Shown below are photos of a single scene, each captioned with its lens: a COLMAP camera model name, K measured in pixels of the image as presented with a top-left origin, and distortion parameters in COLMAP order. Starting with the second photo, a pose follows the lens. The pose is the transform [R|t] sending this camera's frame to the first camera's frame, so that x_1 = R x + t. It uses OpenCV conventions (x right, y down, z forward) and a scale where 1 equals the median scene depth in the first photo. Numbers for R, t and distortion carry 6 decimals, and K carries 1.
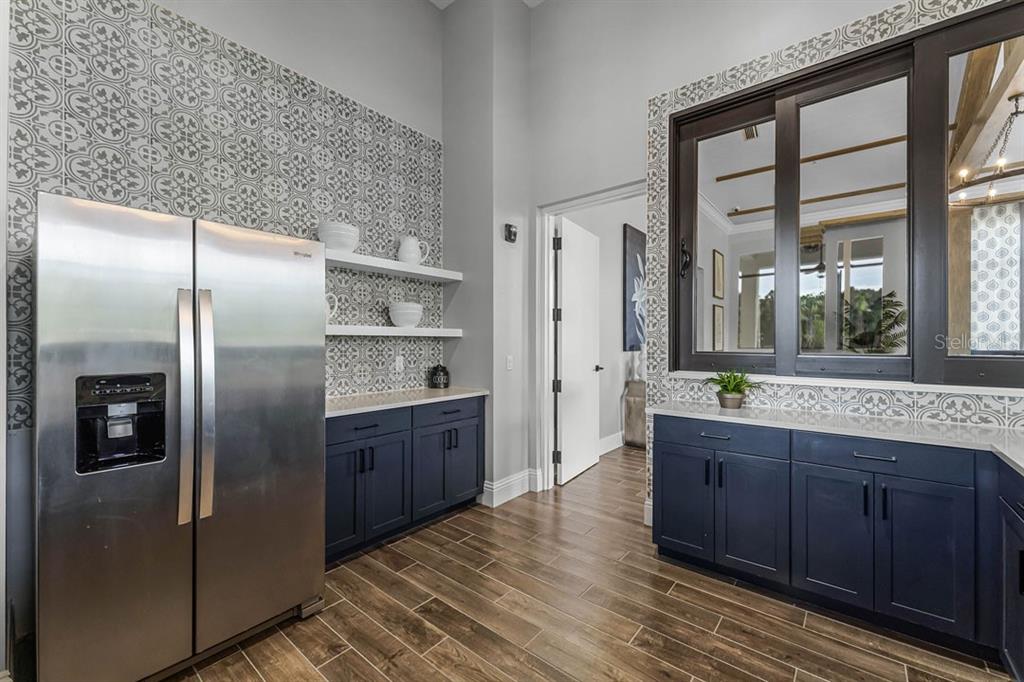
lens RADIAL K [[423.0, 0, 512.0], [0, 423.0, 341.0], [0, 0, 1]] dist [0.002174, 0.000114]
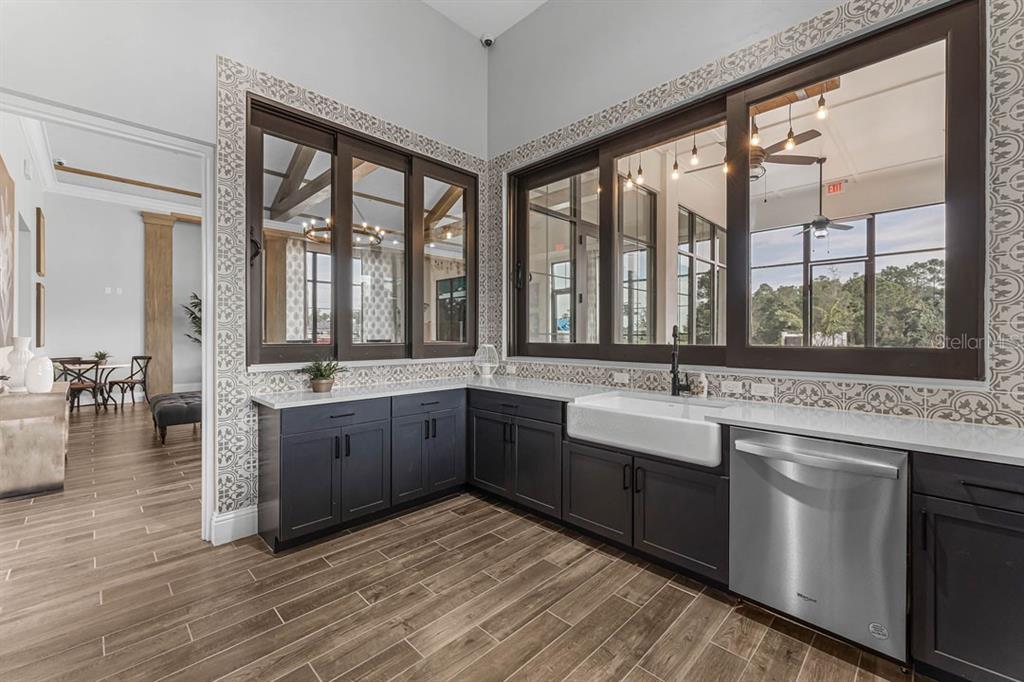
lens RADIAL K [[419.9, 0, 510.4], [0, 419.9, 333.9], [0, 0, 1]] dist [0.003040, 0.000410]
pose [[0.092685, -0.001212, 0.995695, -0.564300], [-0.003834, 0.999991, 0.001574, -0.003284], [-0.995688, -0.003963, 0.092680, 0.378086]]
